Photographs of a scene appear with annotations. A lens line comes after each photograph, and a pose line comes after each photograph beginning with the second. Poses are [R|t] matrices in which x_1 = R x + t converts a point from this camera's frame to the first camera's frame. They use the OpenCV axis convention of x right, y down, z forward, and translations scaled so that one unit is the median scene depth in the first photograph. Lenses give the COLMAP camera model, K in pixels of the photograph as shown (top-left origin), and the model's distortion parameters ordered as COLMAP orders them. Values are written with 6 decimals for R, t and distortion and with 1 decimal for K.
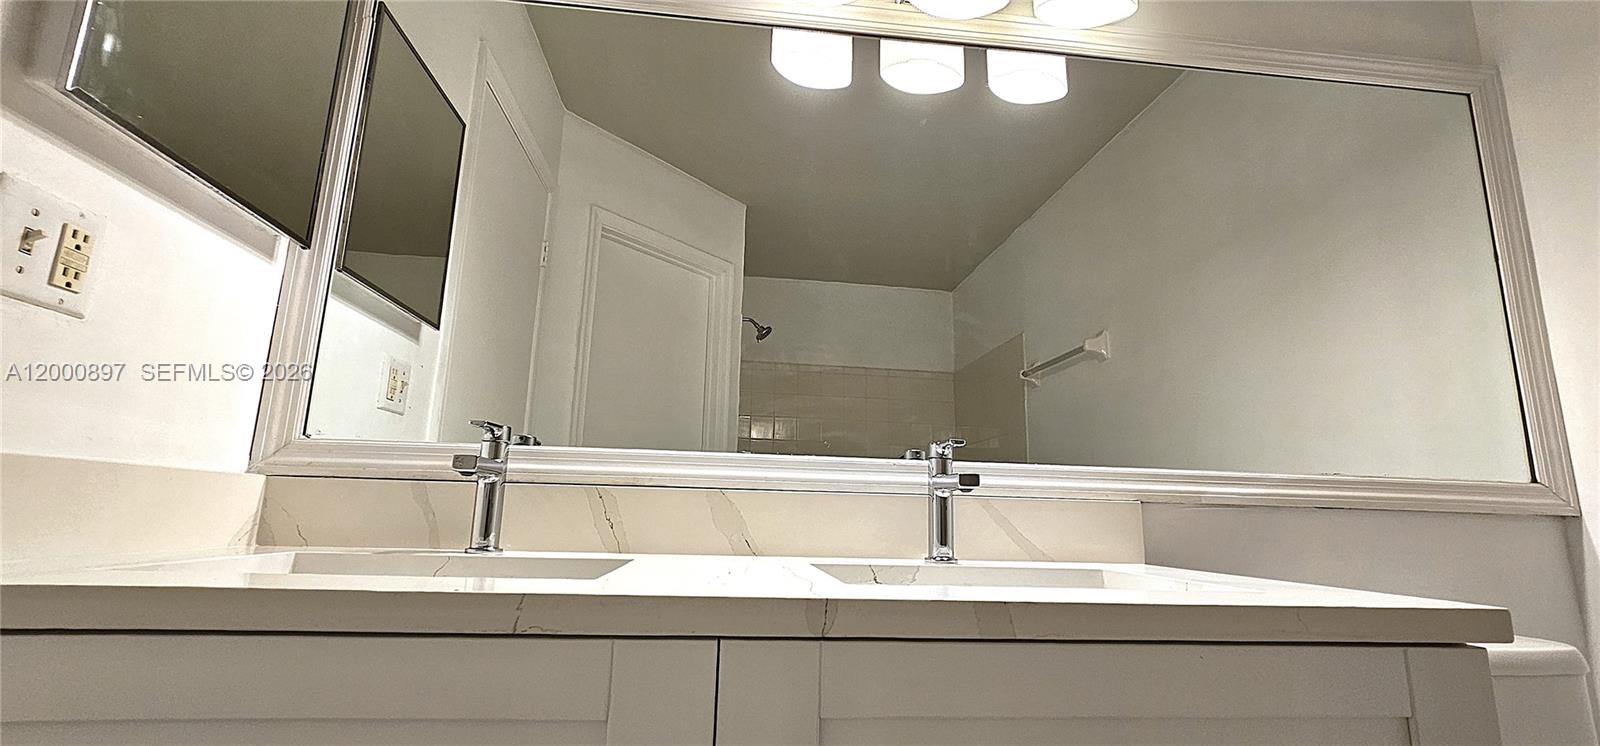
lens RADIAL K [[714.3, 0, 776.2], [0, 714.3, 371.9], [0, 0, 1]] dist [0.020429, -0.000074]
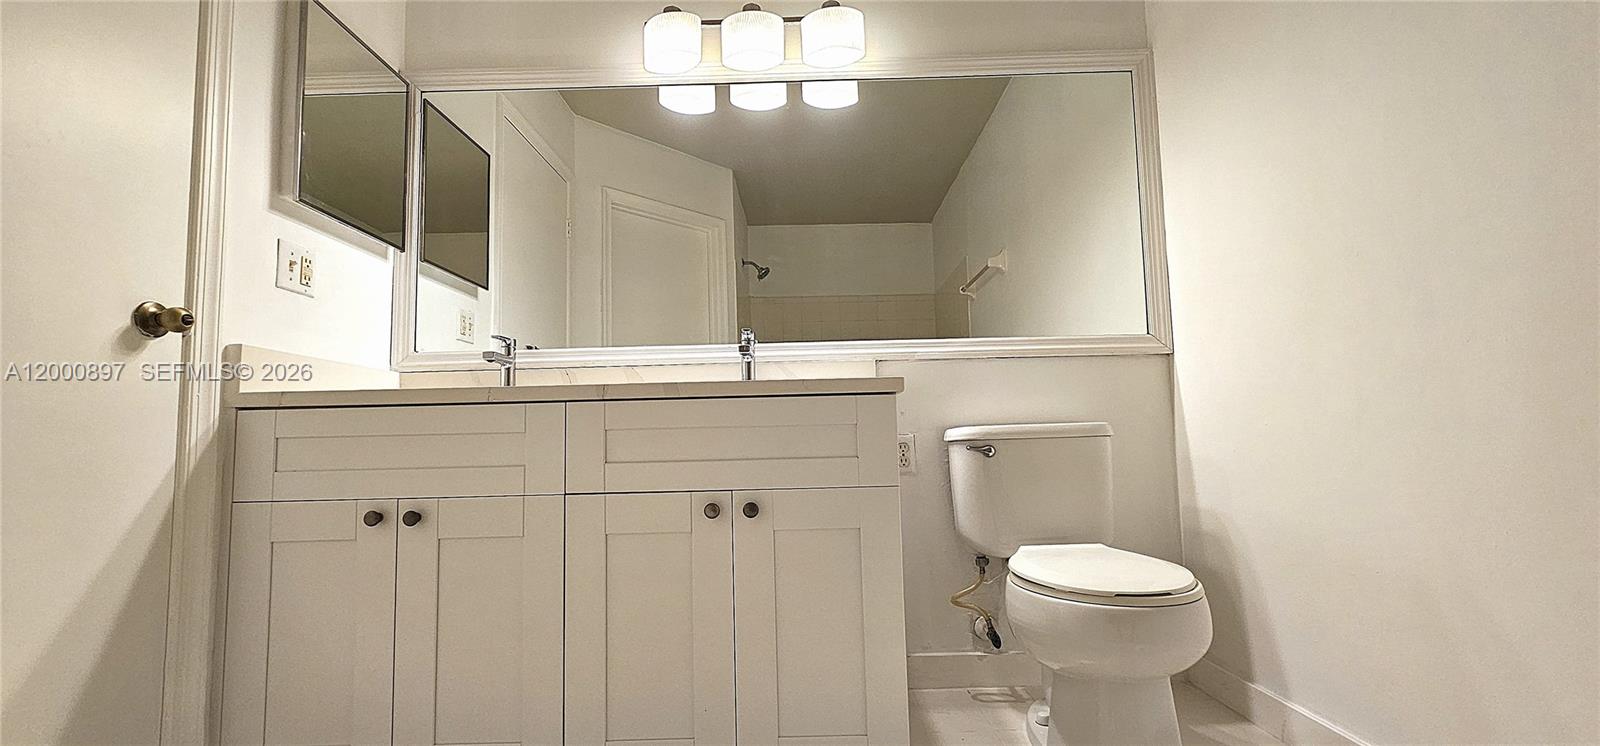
lens RADIAL K [[681.8, 0, 799.2], [0, 681.8, 382.4], [0, 0, 1]] dist [0.000164, 0.000071]
pose [[0.994740, -0.064138, -0.079869, 0.444311], [0.072623, 0.991460, 0.108315, 0.042509], [0.072240, -0.113545, 0.990903, -0.649645]]
